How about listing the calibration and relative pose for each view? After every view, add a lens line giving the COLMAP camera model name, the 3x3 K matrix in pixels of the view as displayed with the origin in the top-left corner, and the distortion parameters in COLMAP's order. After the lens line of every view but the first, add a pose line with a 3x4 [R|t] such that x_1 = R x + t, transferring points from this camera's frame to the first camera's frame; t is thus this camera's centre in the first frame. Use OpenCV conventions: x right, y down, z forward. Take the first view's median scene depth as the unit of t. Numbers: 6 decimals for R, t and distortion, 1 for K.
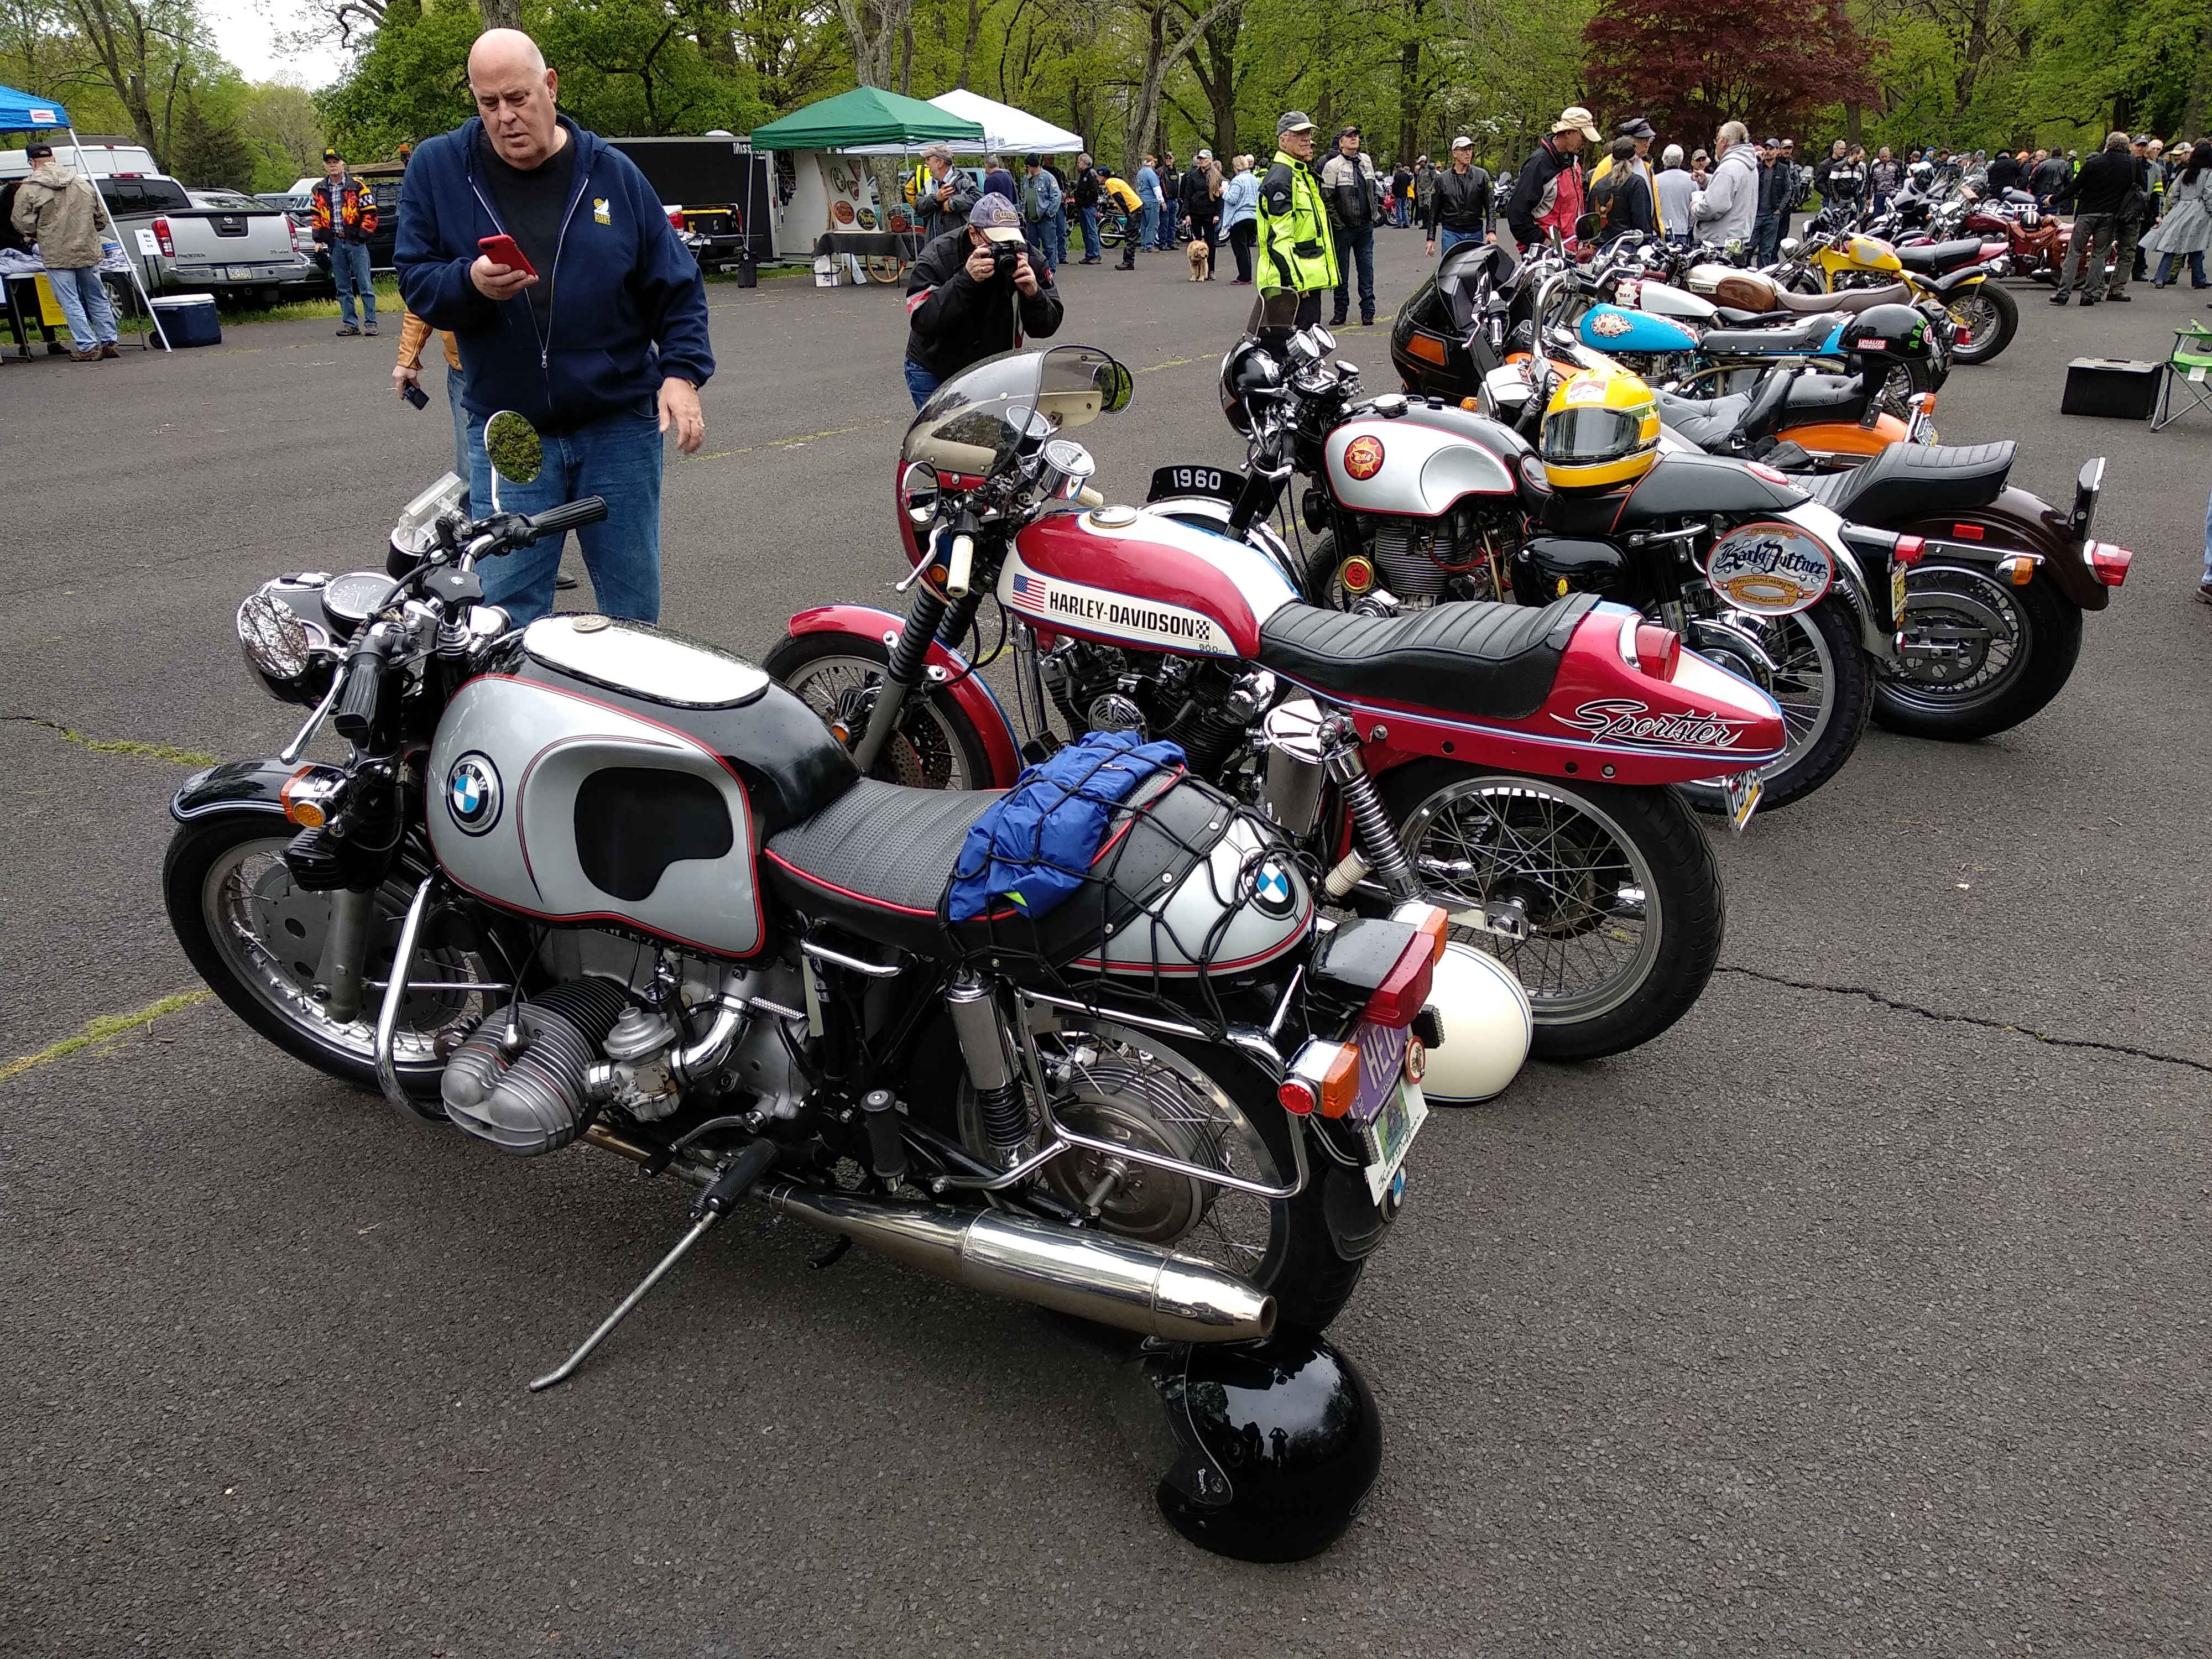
lens RADIAL K [[1685.6, 0, 1105.7], [0, 1685.6, 824.2], [0, 0, 1]] dist [0.003006, -0.000480]
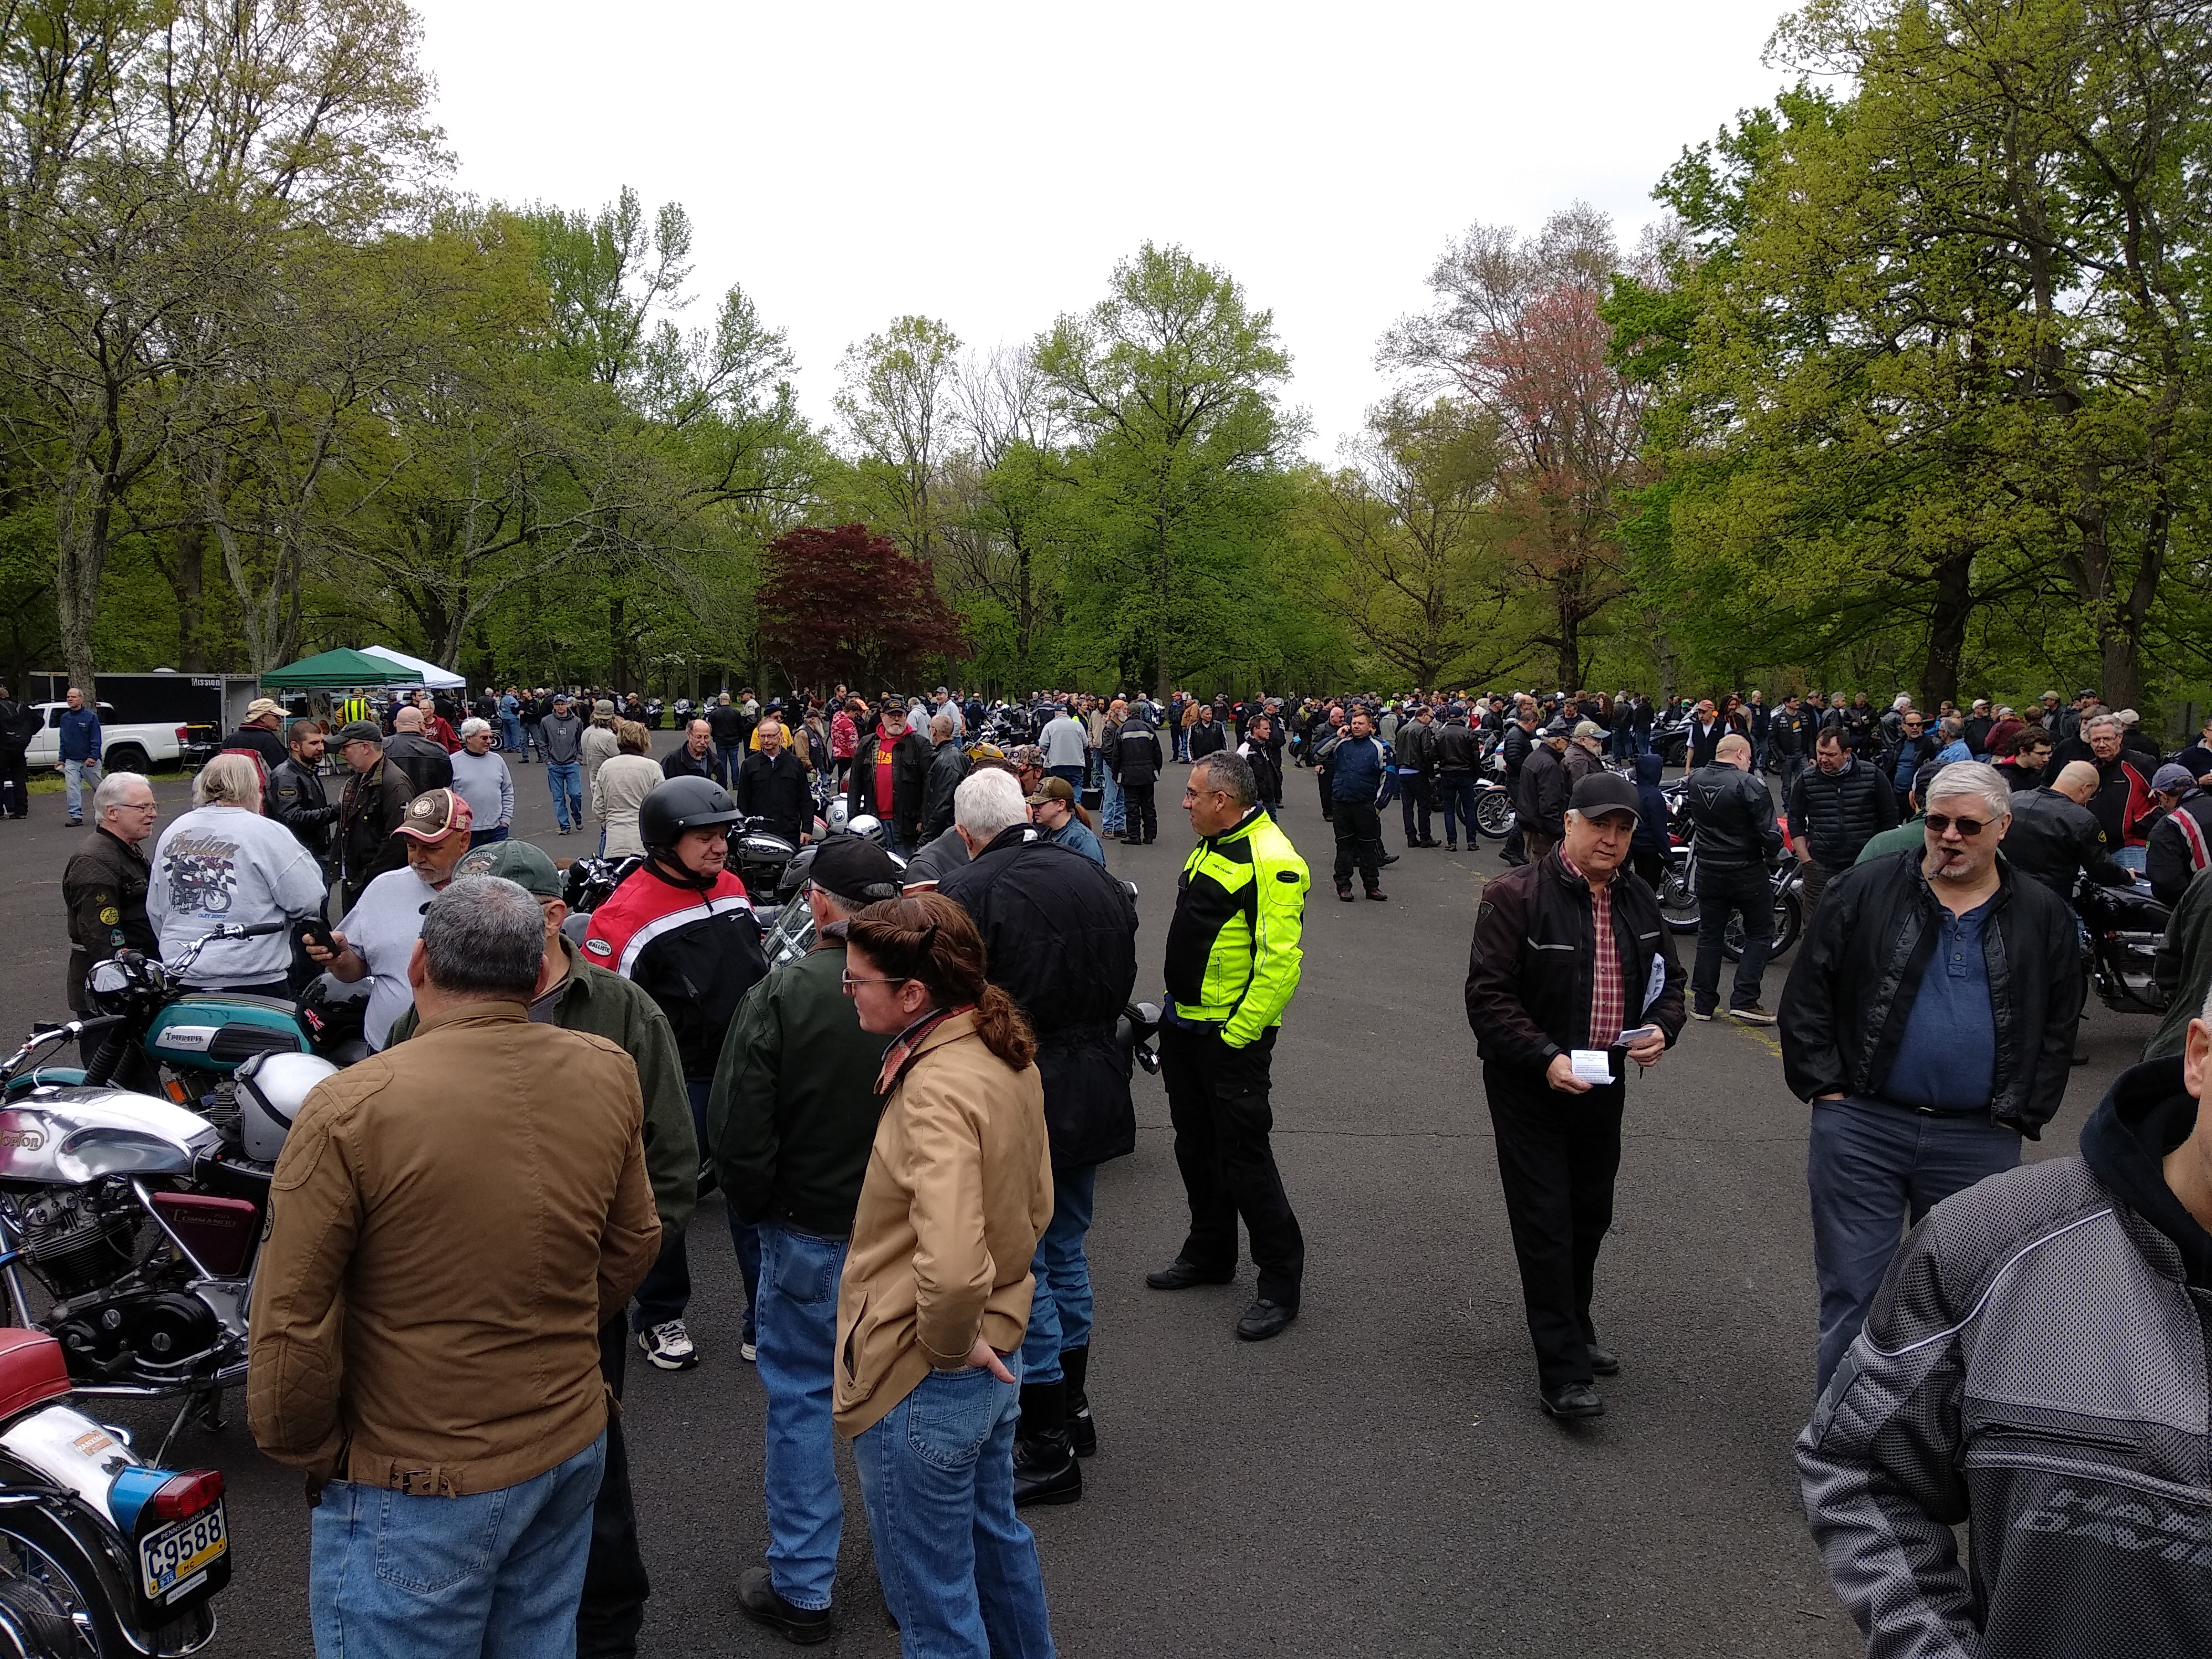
lens RADIAL K [[1685.6, 0, 1105.2], [0, 1685.6, 826.4], [0, 0, 1]] dist [0.003006, -0.000480]
pose [[0.884401, -0.022653, 0.466178, -0.096344], [0.153997, 0.957049, -0.245646, 0.069800], [-0.440591, 0.289040, 0.849903, -0.197617]]
